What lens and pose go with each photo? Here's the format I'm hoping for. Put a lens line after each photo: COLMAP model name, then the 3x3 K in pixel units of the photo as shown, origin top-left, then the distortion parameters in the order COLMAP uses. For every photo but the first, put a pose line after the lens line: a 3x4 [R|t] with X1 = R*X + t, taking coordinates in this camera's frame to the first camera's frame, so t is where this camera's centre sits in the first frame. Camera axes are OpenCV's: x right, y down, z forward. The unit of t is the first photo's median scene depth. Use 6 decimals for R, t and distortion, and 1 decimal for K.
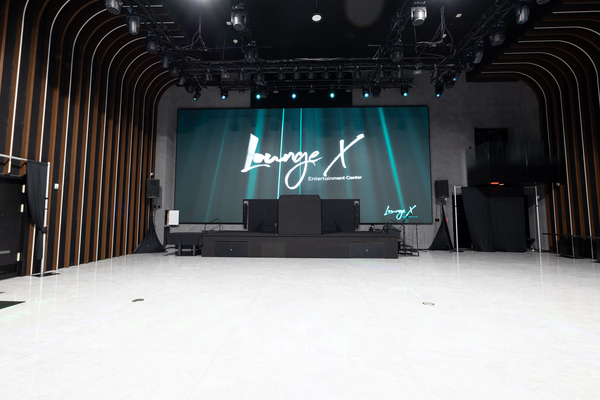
lens RADIAL K [[276.8, 0, 300.1], [0, 276.8, 198.8], [0, 0, 1]] dist [-0.008500, 0.000365]
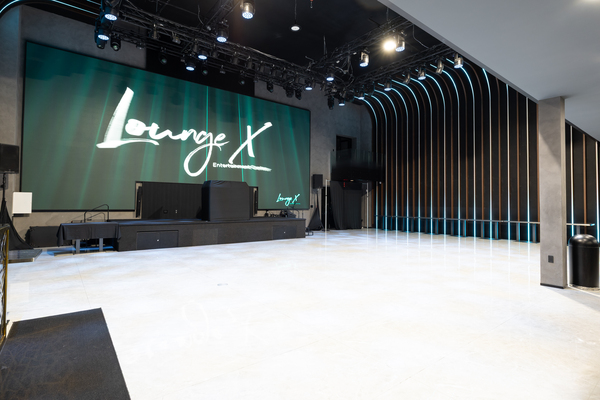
lens RADIAL K [[311.2, 0, 299.0], [0, 311.2, 200.2], [0, 0, 1]] dist [-0.003058, -0.000413]
pose [[0.764265, 0.013451, 0.644762, -0.436603], [-0.049822, 0.998026, 0.038236, -0.000472], [-0.642975, -0.061346, 0.763426, -0.015584]]
